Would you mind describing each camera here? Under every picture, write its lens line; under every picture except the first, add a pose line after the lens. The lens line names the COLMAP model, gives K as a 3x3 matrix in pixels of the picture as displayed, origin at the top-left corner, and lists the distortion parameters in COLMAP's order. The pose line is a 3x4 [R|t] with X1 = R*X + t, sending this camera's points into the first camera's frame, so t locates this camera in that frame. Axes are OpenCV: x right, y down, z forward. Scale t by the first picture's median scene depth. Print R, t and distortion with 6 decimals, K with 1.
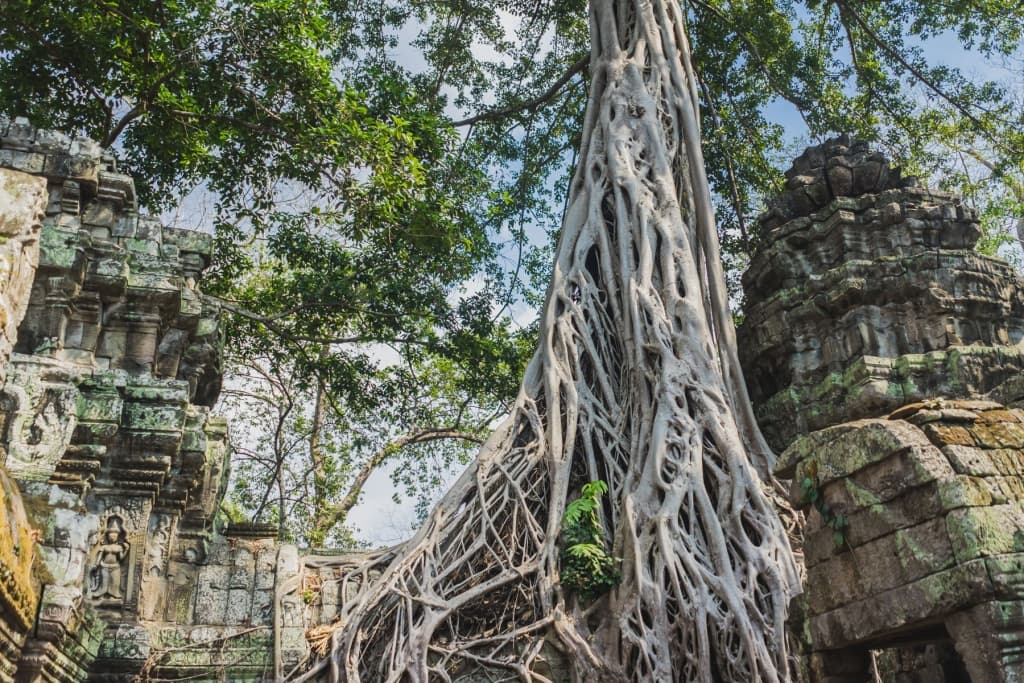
lens RADIAL K [[659.8, 0, 512.0], [0, 659.8, 341.1], [0, 0, 1]] dist [-0.007589, -0.004128]
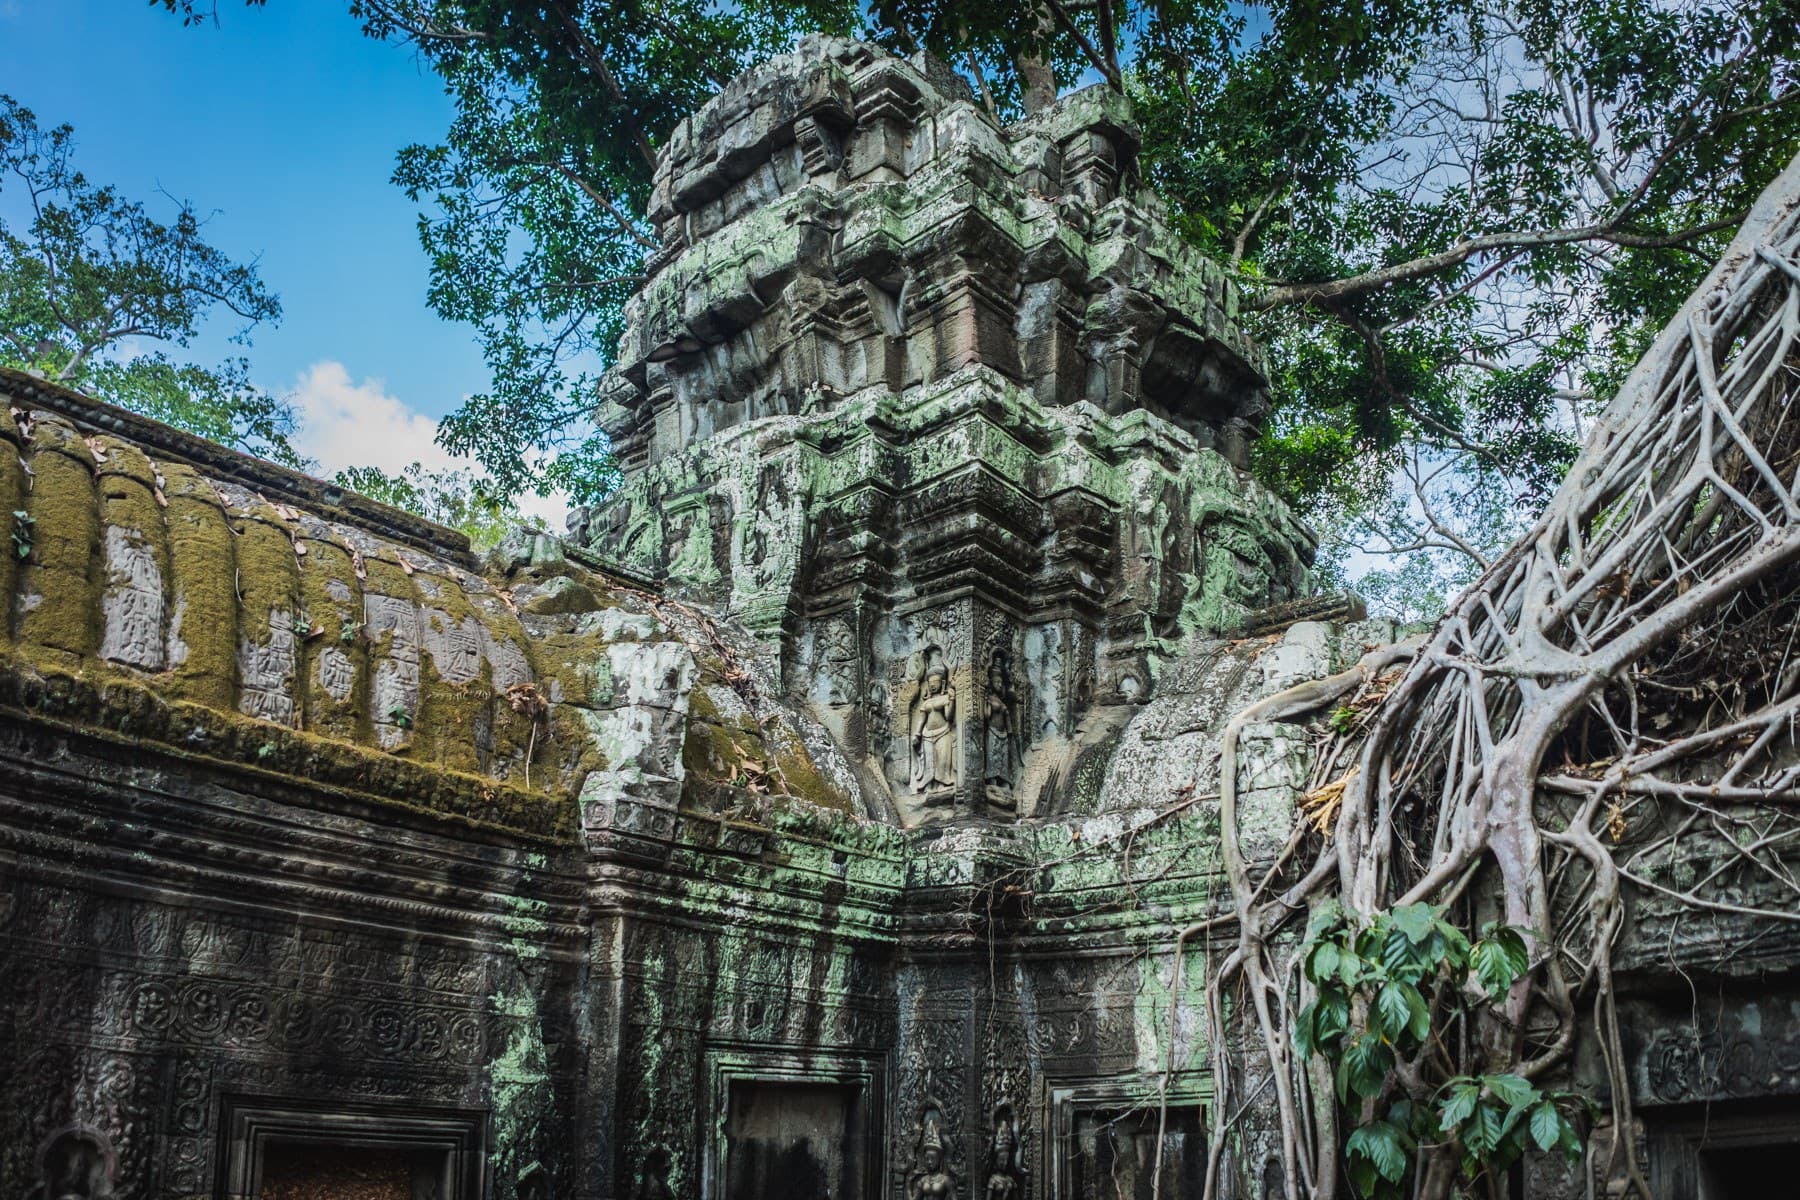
lens RADIAL K [[1352.0, 0, 899.9], [0, 1352.0, 601.8], [0, 0, 1]] dist [-0.064321, -0.001020]
pose [[0.606265, -0.242935, -0.757248, 0.226038], [0.411232, 0.910777, 0.037050, 0.199310], [0.680684, -0.333867, 0.652076, 0.314178]]
